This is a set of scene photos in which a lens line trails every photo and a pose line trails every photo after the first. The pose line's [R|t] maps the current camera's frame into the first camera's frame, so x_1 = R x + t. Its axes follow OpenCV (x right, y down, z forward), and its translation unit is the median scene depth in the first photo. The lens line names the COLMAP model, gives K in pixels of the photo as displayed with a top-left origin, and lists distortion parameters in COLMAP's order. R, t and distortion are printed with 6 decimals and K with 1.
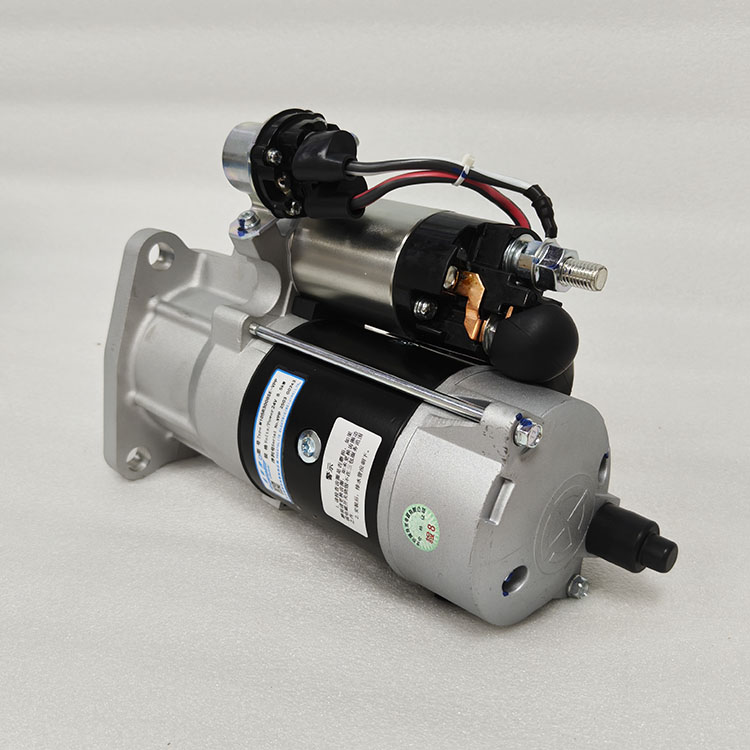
lens RADIAL K [[830.7, 0, 367.3], [0, 830.7, 394.9], [0, 0, 1]] dist [0.009696, -0.006334]
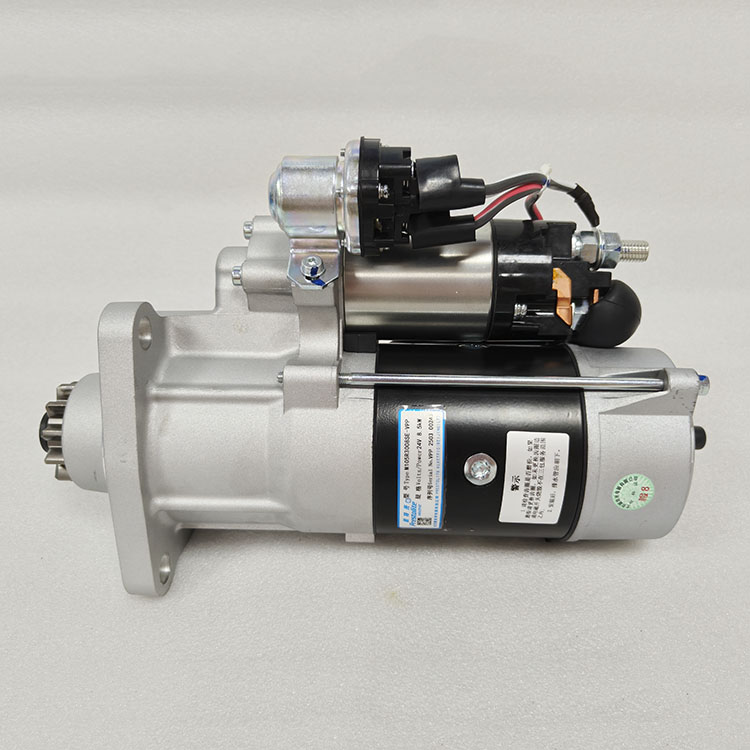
lens RADIAL K [[652.8, 0, 374.9], [0, 652.8, 388.2], [0, 0, 1]] dist [-0.093099, -0.007047]
pose [[0.751134, -0.325598, 0.574268, -0.611757], [0.279996, 0.944916, 0.169517, -0.209816], [-0.597830, 0.033463, 0.800924, 0.450497]]
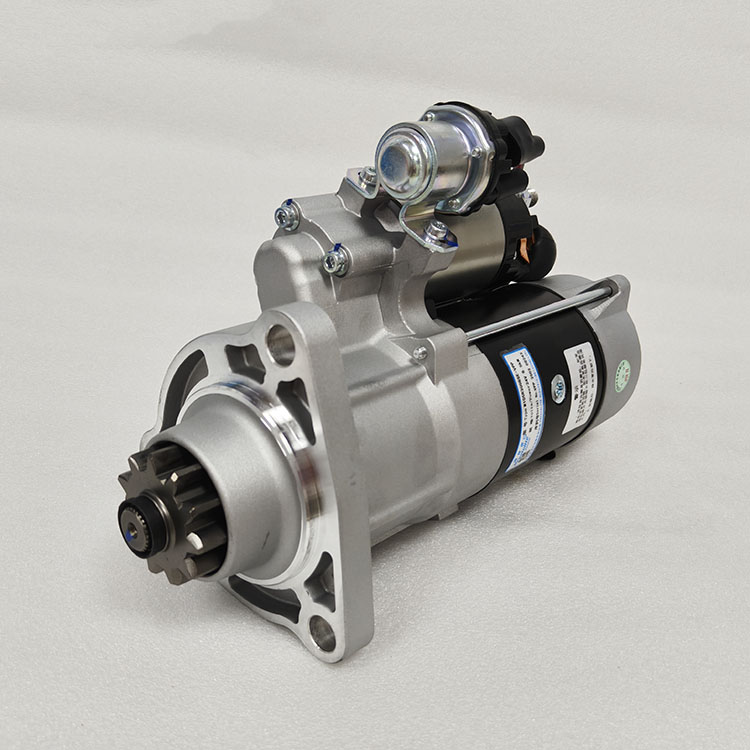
lens RADIAL K [[830.7, 0, 367.3], [0, 830.7, 394.9], [0, 0, 1]] dist [0.009696, -0.006334]
pose [[-0.040553, -0.390108, 0.919875, -1.175497], [0.341719, 0.859704, 0.379655, -0.481803], [-0.938927, 0.329735, 0.098444, 1.177758]]
